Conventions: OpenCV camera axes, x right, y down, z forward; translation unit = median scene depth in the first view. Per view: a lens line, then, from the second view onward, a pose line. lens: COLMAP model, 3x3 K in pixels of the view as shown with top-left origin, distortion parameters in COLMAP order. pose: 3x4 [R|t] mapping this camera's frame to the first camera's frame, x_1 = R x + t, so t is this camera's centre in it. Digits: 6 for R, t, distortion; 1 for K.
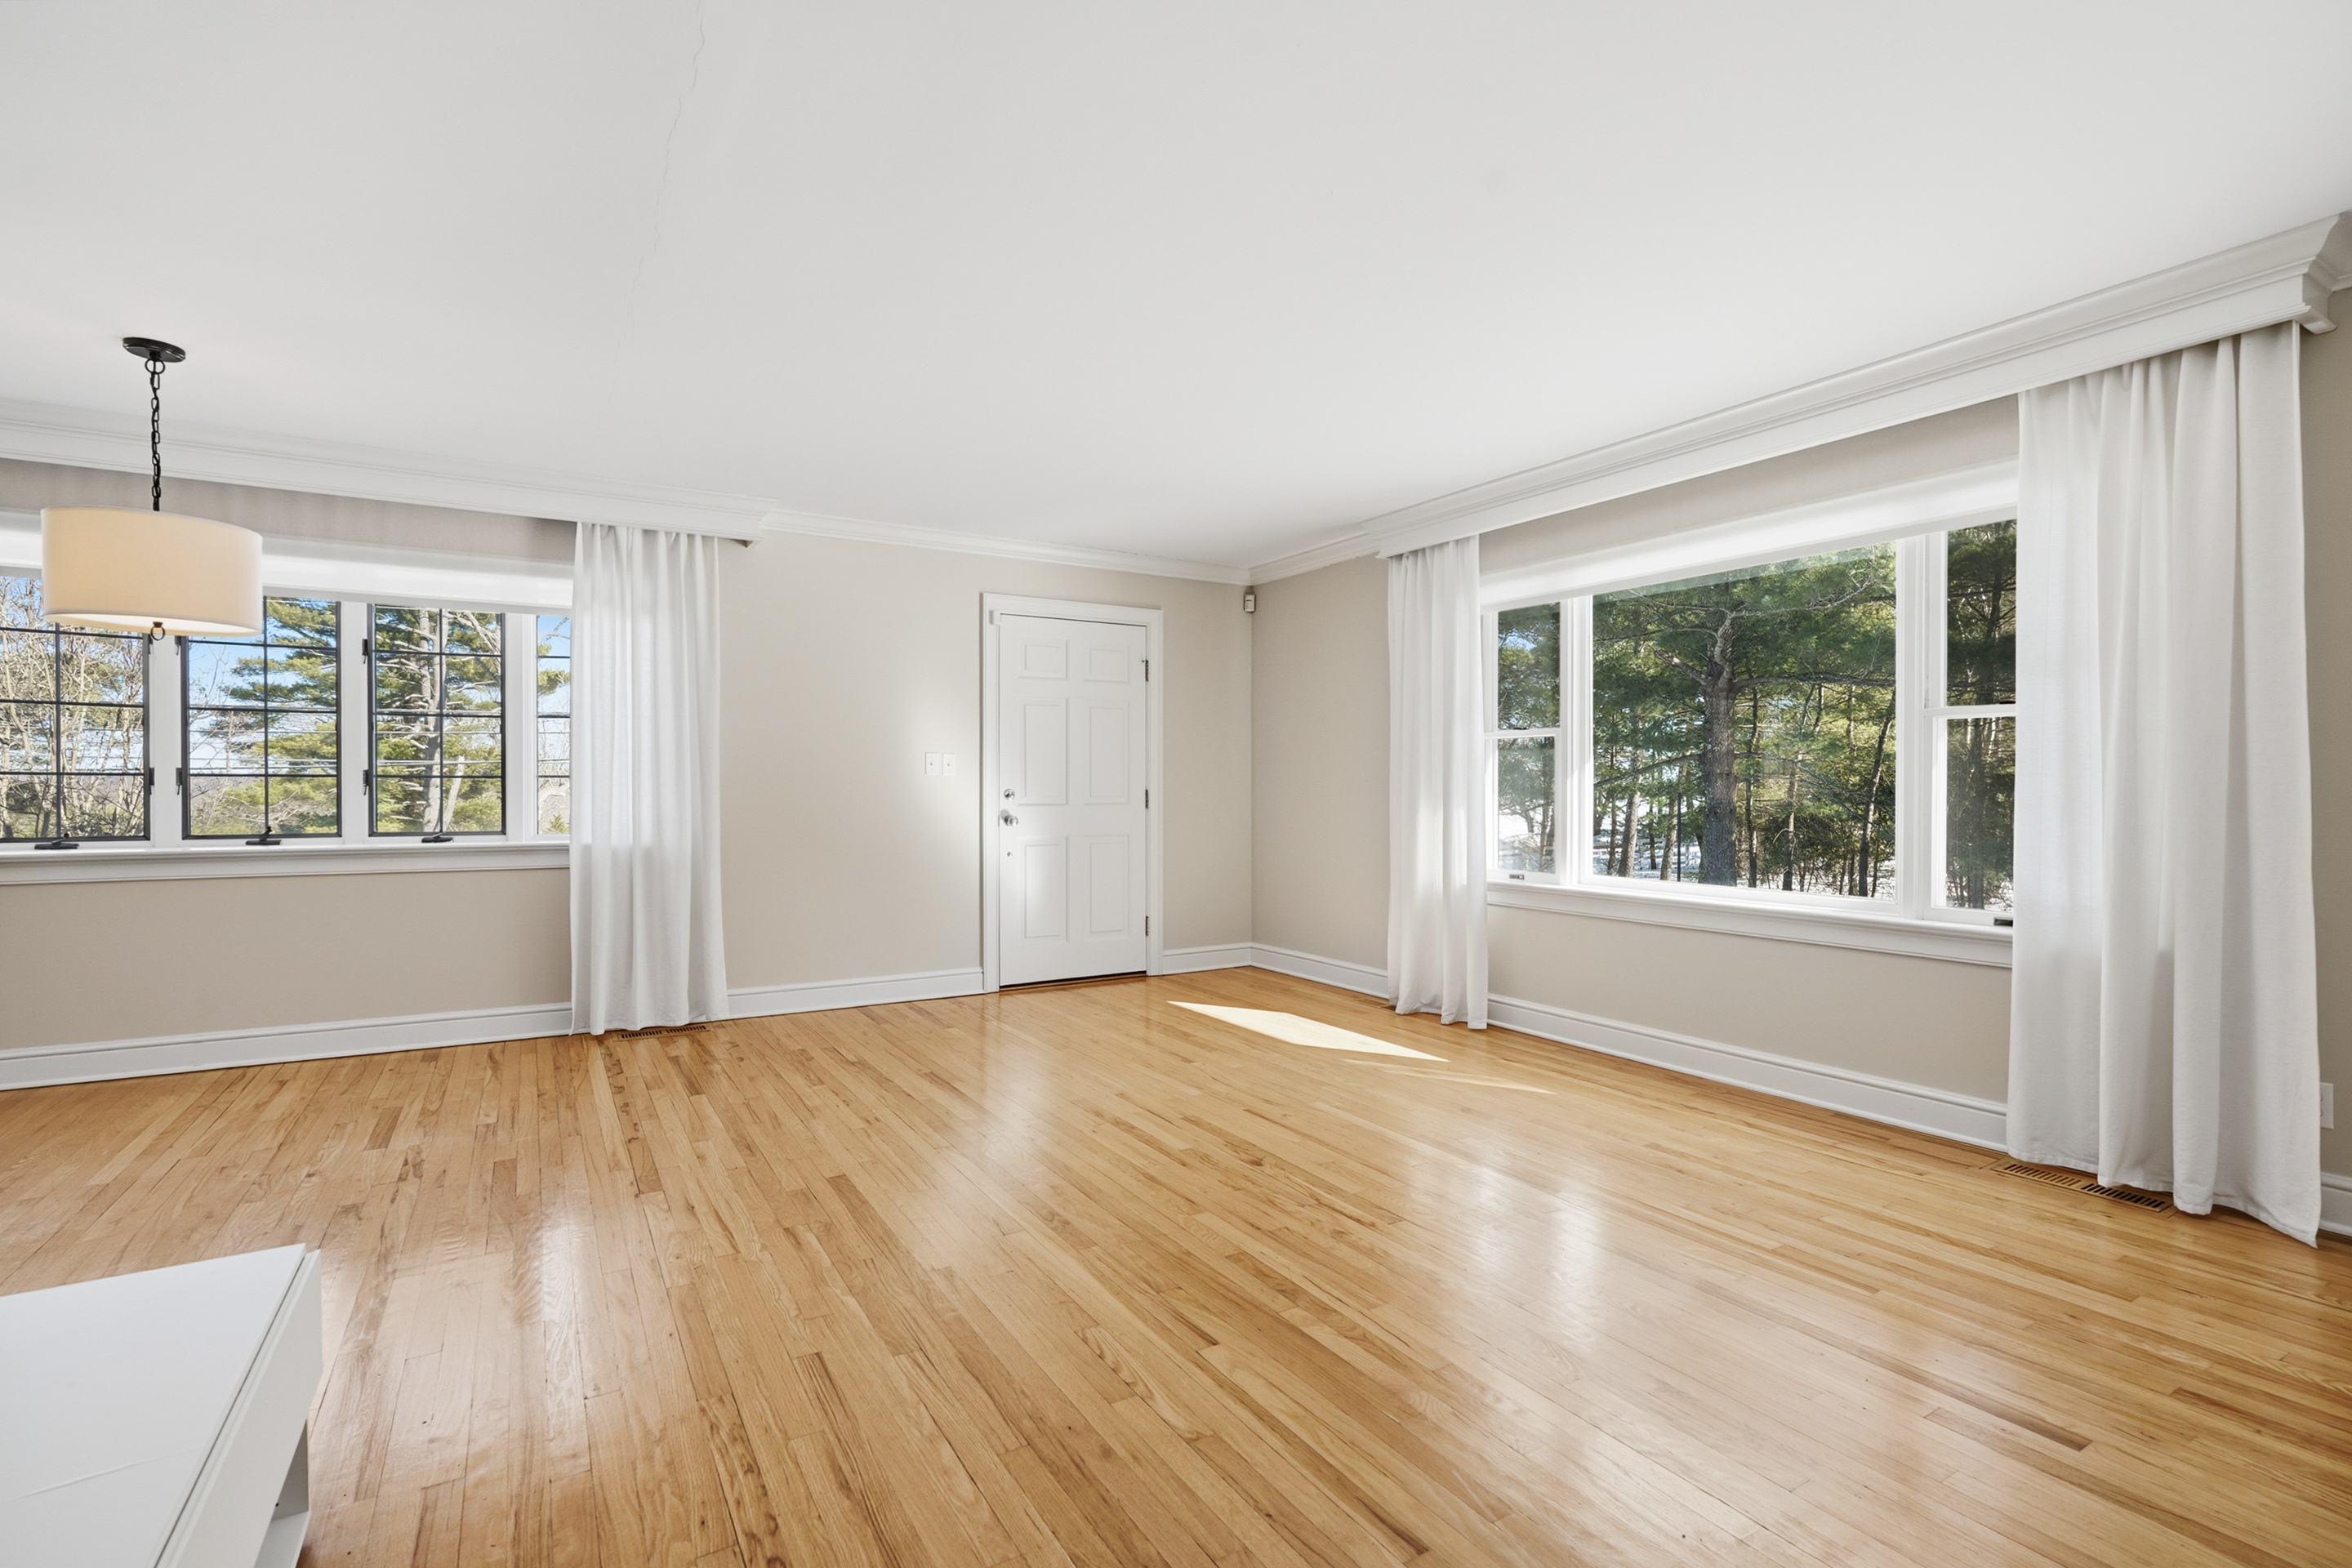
lens RADIAL K [[1084.4, 0, 1168.7], [0, 1084.4, 787.5], [0, 0, 1]] dist [0.000718, 0.000506]
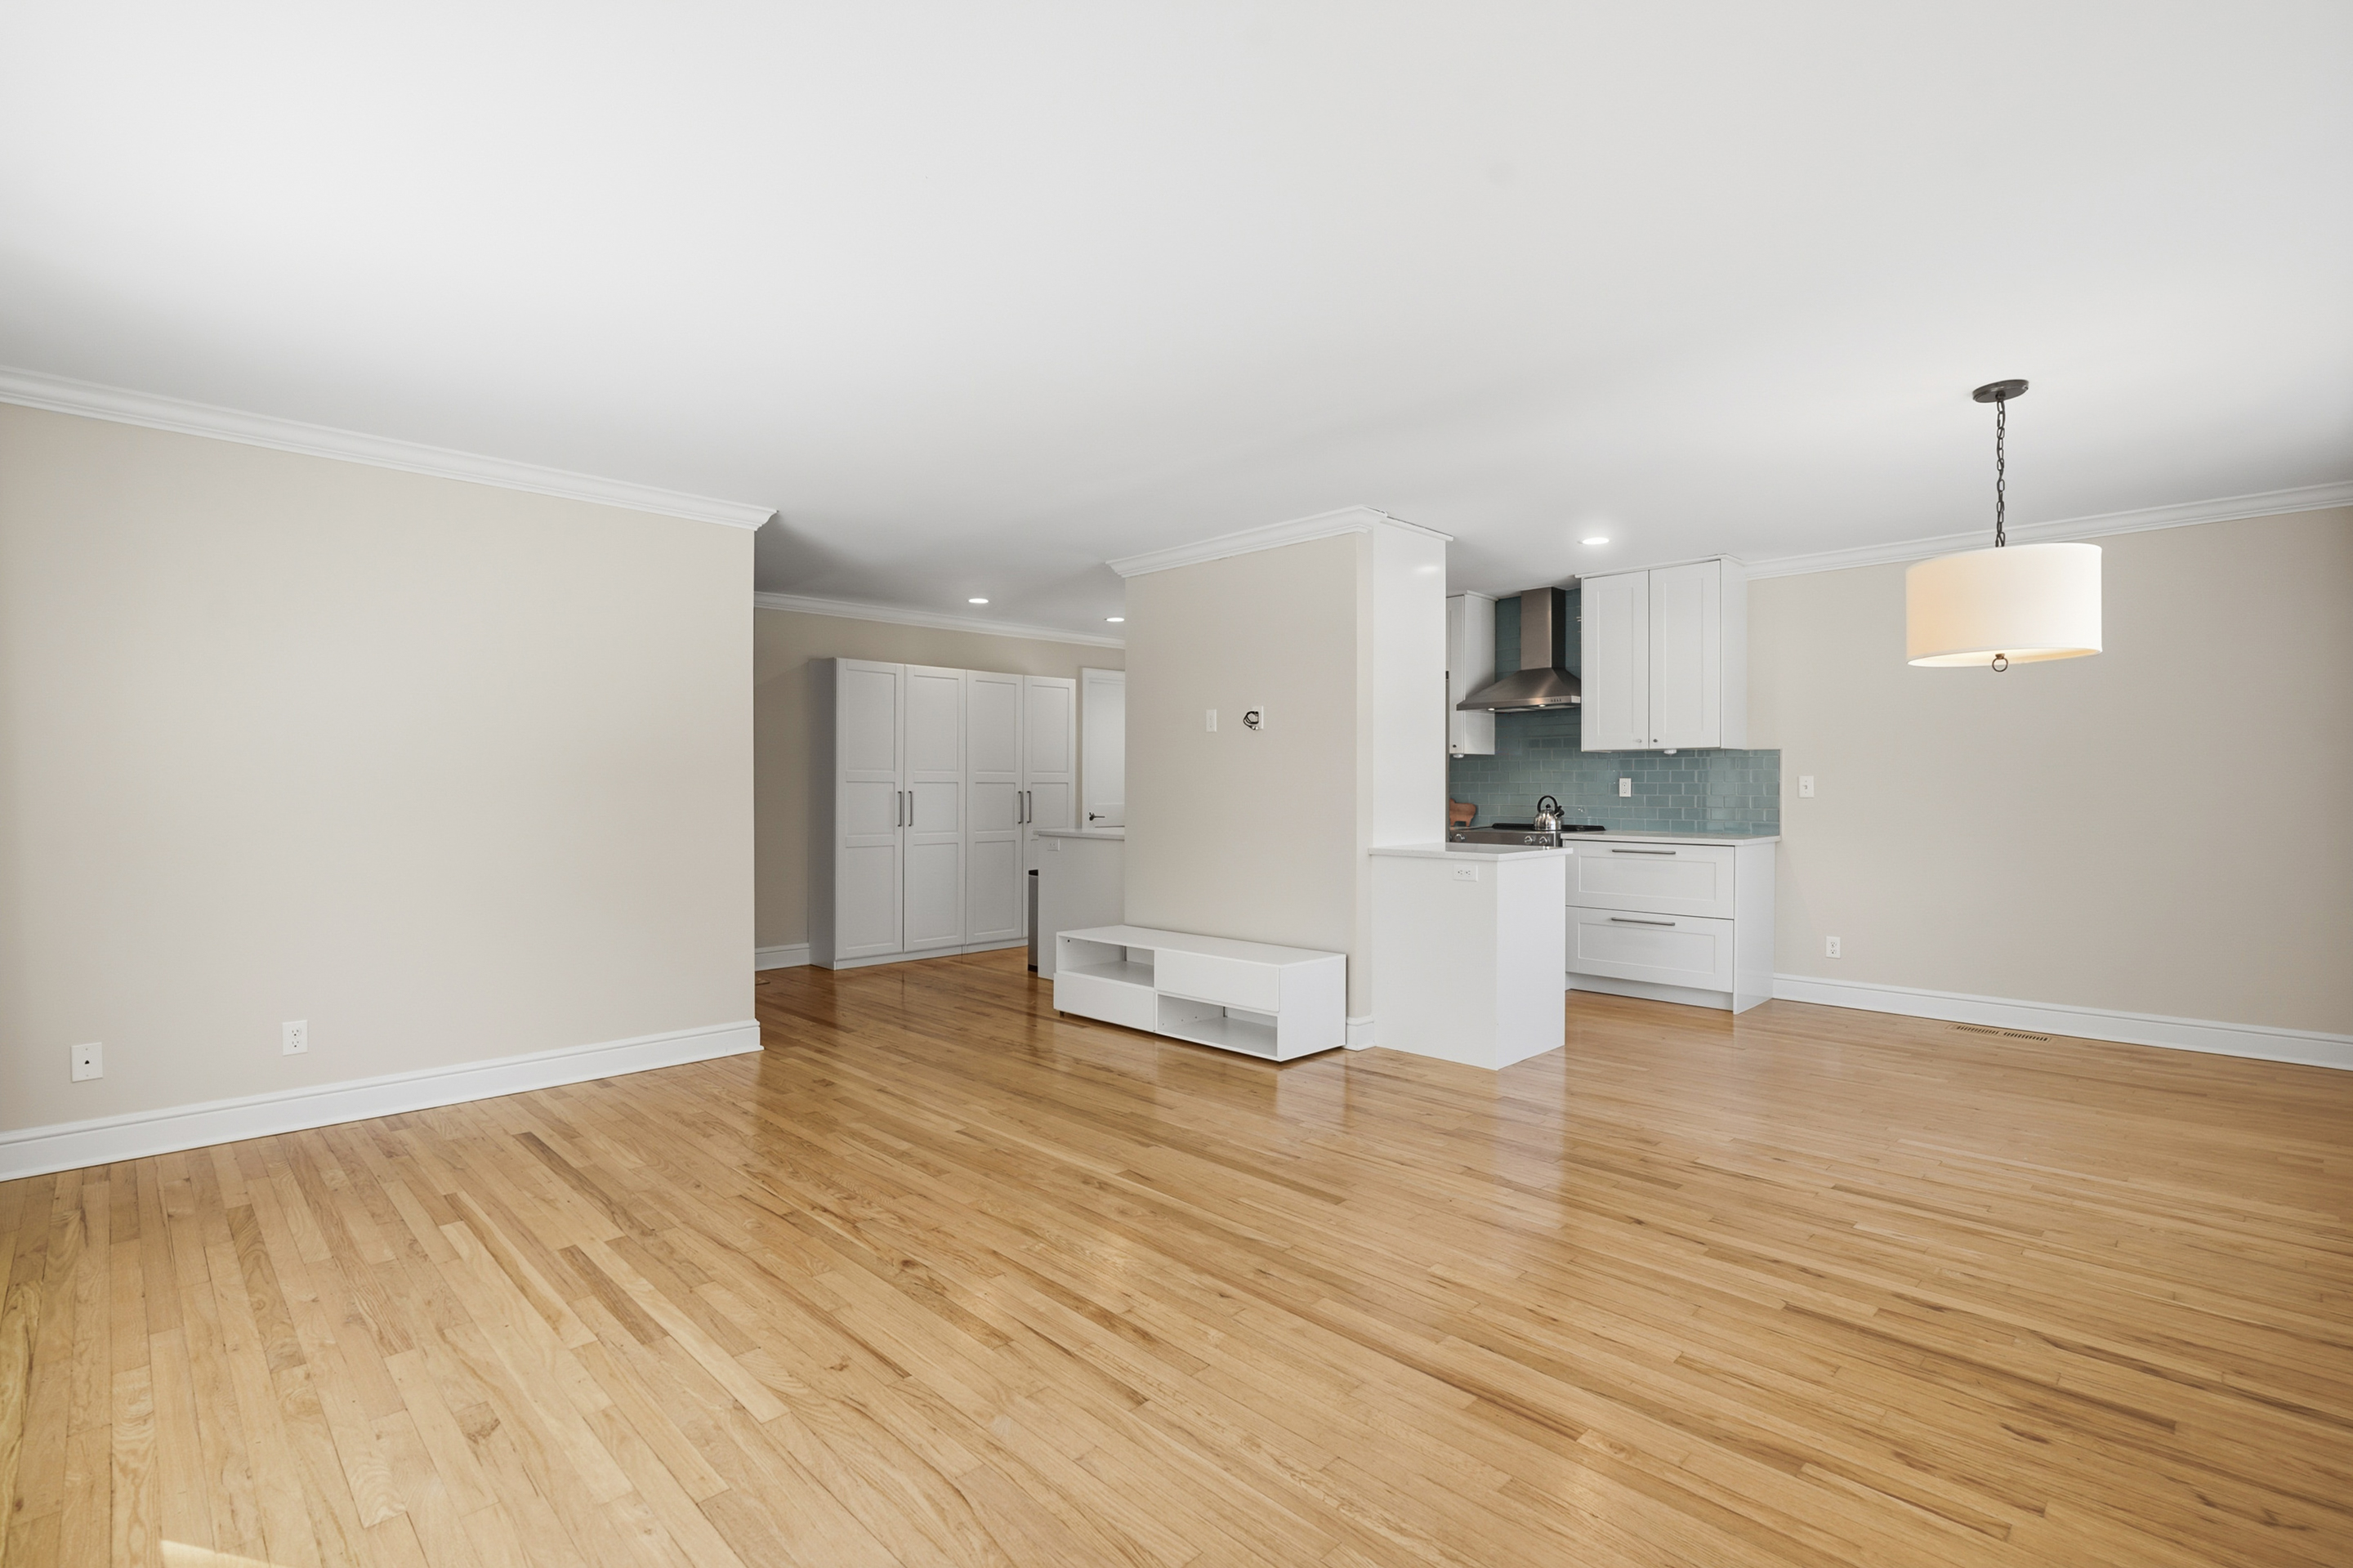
lens RADIAL K [[1088.9, 0, 1177.0], [0, 1088.9, 790.8], [0, 0, 1]] dist [0.008916, 0.000179]
pose [[-0.970464, 0.000824, -0.241243, 0.056251], [-0.000787, 0.999978, 0.006579, -0.019602], [0.241243, 0.006574, -0.970442, 1.271456]]
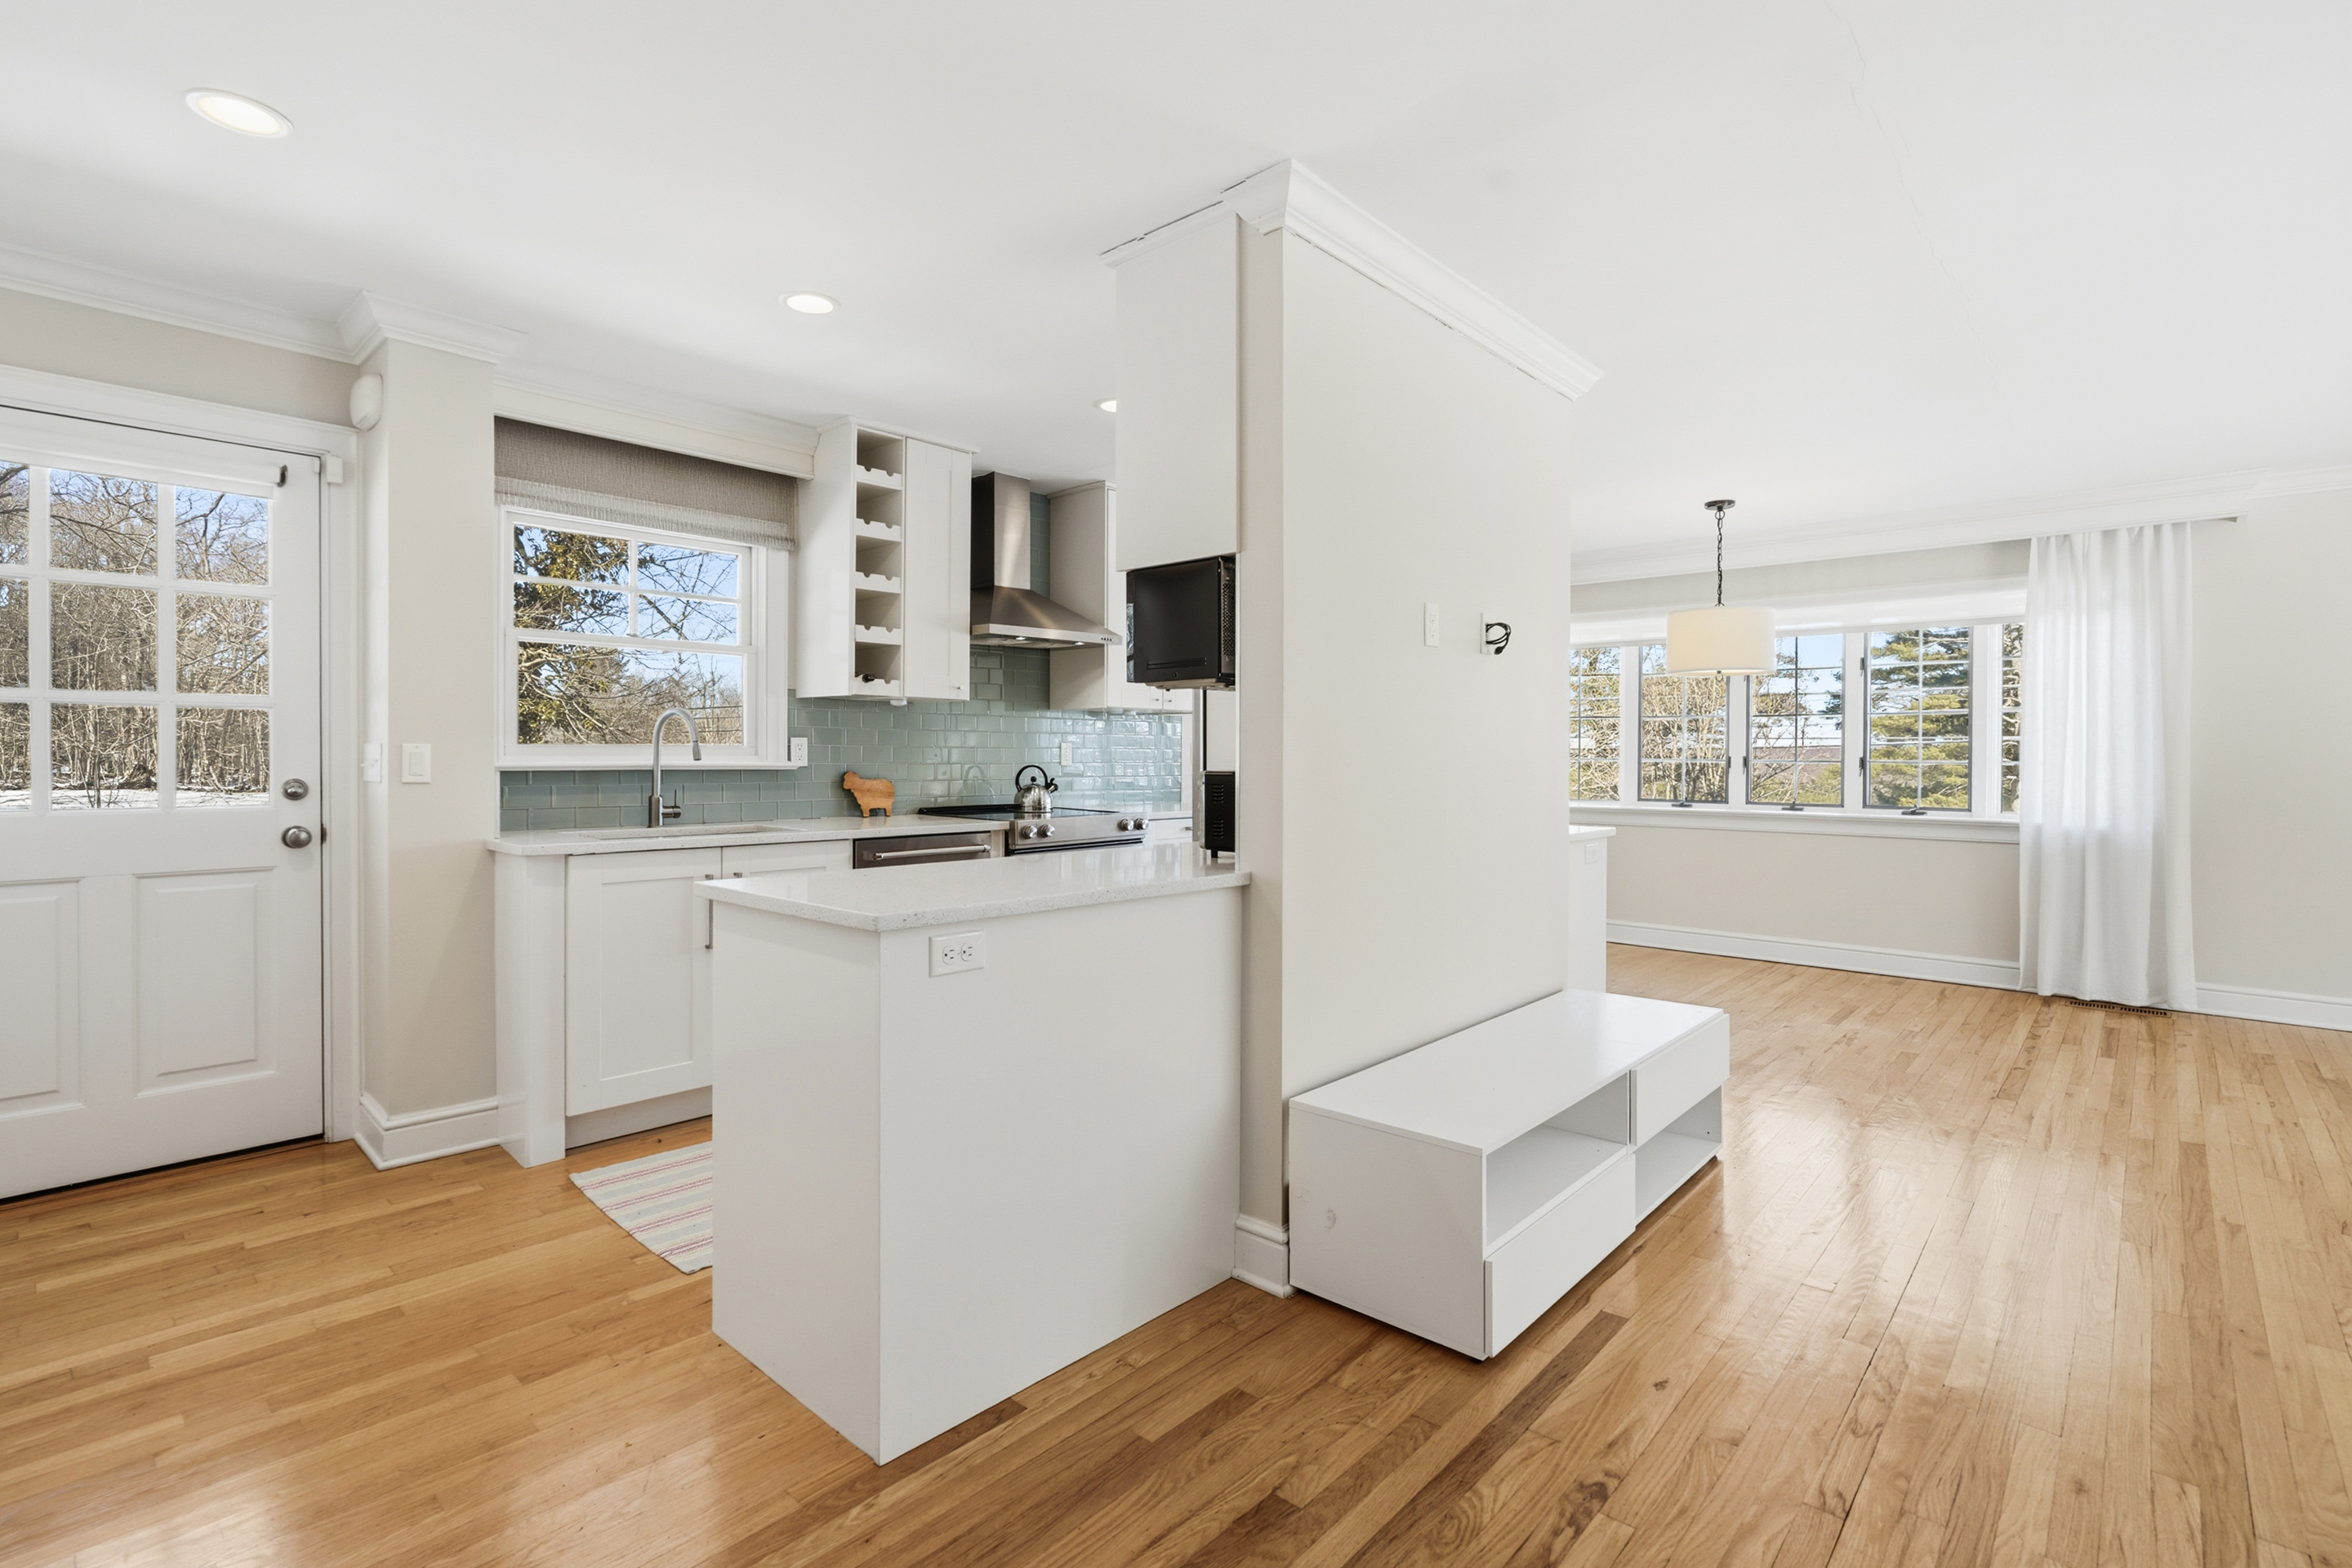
lens RADIAL K [[1084.4, 0, 1168.7], [0, 1084.4, 787.5], [0, 0, 1]] dist [0.000718, 0.000506]
pose [[0.292087, 0.028751, -0.955959, 0.274369], [-0.004977, 0.999580, 0.028543, -0.013223], [0.956379, -0.003579, 0.292108, -0.187980]]
